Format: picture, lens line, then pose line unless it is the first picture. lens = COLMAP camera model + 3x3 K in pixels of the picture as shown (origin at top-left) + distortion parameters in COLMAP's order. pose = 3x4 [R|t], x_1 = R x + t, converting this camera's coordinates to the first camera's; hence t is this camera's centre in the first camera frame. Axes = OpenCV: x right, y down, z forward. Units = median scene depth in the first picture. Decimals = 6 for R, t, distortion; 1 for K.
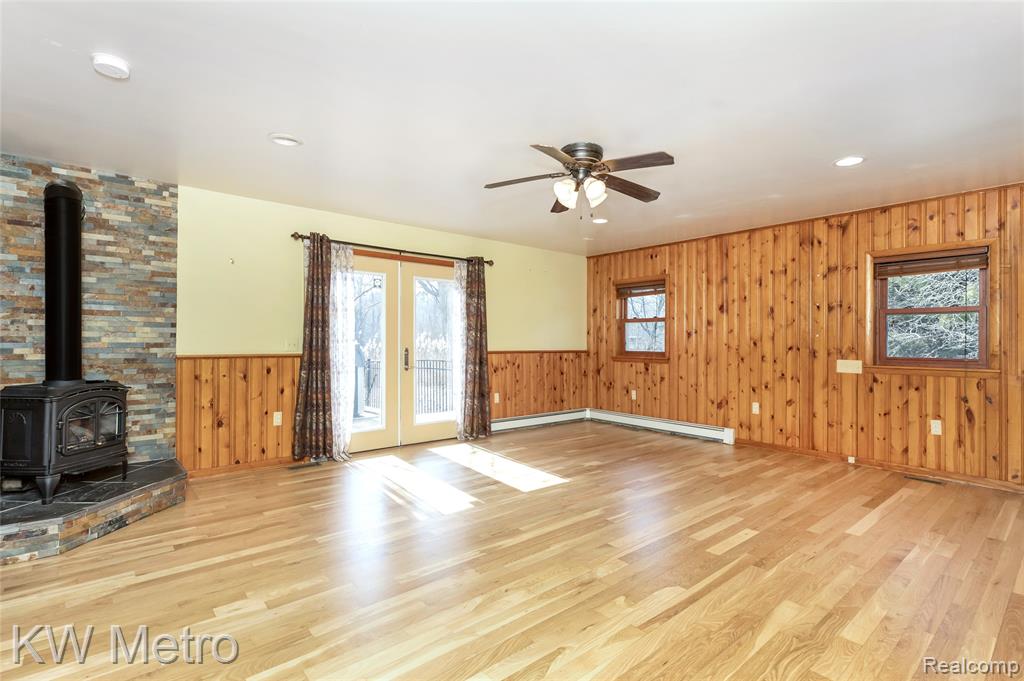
lens RADIAL K [[482.0, 0, 547.0], [0, 482.0, 340.6], [0, 0, 1]] dist [0.013960, -0.000040]
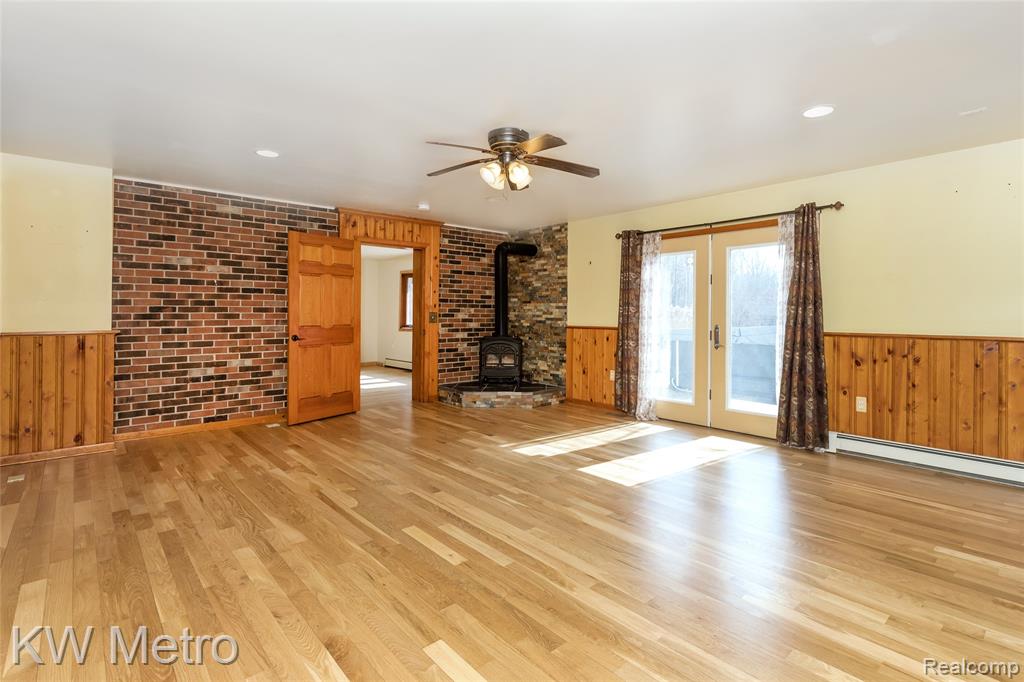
lens RADIAL K [[500.8, 0, 511.4], [0, 500.8, 307.6], [0, 0, 1]] dist [0.009892, 0.000287]
pose [[-0.014093, -0.018391, -0.999732, 0.952510], [-0.003573, 0.999825, -0.018342, 0.001284], [0.999894, 0.003314, -0.014156, 0.844264]]
